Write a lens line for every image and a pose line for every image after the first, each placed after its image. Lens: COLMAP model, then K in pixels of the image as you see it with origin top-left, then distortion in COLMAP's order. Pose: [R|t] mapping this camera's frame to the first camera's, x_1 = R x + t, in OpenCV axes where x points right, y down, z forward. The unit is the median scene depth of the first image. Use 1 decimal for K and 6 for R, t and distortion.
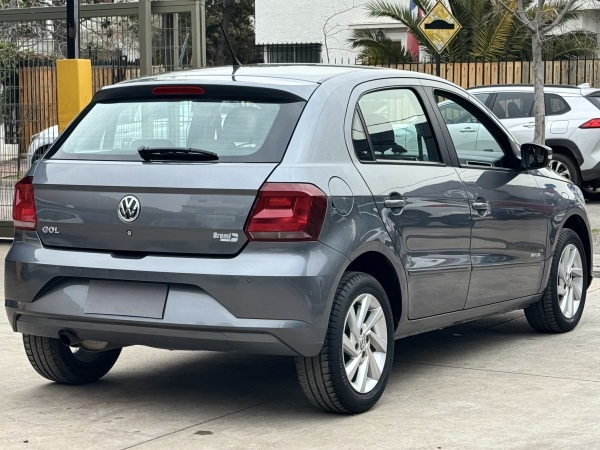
lens RADIAL K [[1434.7, 0, 300.0], [0, 1434.7, 225.0], [0, 0, 1]] dist [0.042937, 0.250889]
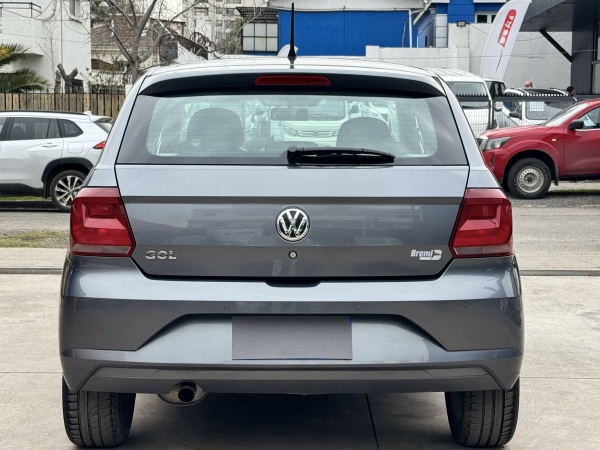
lens RADIAL K [[1099.5, 0, 300.0], [0, 1099.5, 225.0], [0, 0, 1]] dist [0.069372, 0.126086]
pose [[0.865117, -0.028650, 0.500751, -0.381889], [0.030211, 0.999531, 0.004993, -0.012573], [-0.500659, 0.010809, 0.865577, 0.425893]]
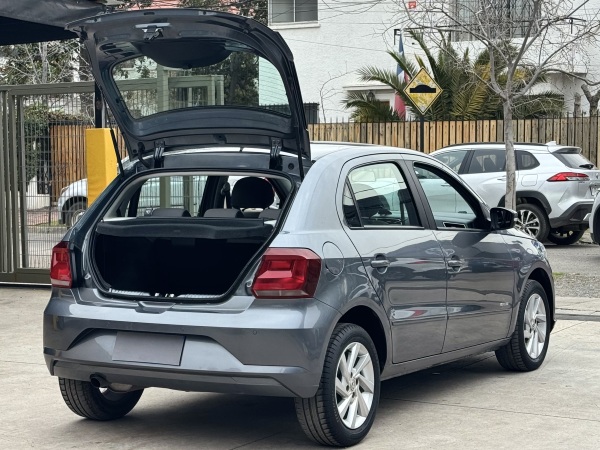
lens RADIAL K [[1287.8, 0, 290.0], [0, 1287.8, 225.2], [0, 0, 1]] dist [0.040996, 0.202987]
pose [[0.999957, -0.004381, -0.008174, 0.002034], [0.004145, 0.999580, -0.028667, -0.015846], [0.008296, 0.028632, 0.999556, -0.038652]]
